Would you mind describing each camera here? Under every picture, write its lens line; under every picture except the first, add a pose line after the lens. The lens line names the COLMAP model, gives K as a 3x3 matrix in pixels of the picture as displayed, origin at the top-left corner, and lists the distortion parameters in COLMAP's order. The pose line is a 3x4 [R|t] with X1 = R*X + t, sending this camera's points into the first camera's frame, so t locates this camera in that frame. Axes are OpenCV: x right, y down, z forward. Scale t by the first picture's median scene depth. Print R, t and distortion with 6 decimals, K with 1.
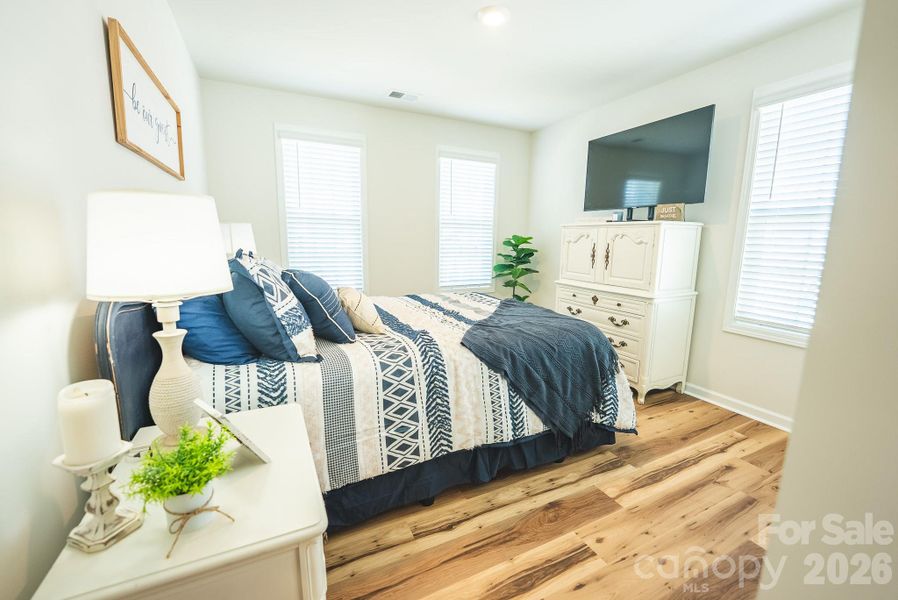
lens RADIAL K [[373.8, 0, 449.0], [0, 373.8, 298.0], [0, 0, 1]] dist [-0.018938, -0.000088]
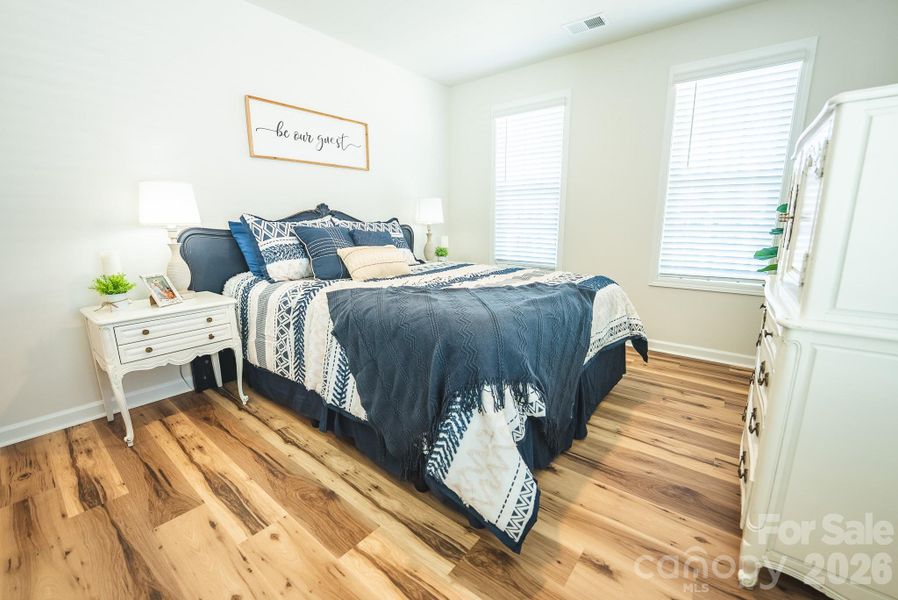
lens RADIAL K [[373.8, 0, 449.4], [0, 373.8, 300.3], [0, 0, 1]] dist [-0.018938, -0.000088]
pose [[0.418652, 0.168262, -0.892423, 1.159556], [-0.134280, 0.983353, 0.122413, -0.037041], [0.898165, 0.068586, 0.434277, 0.888422]]
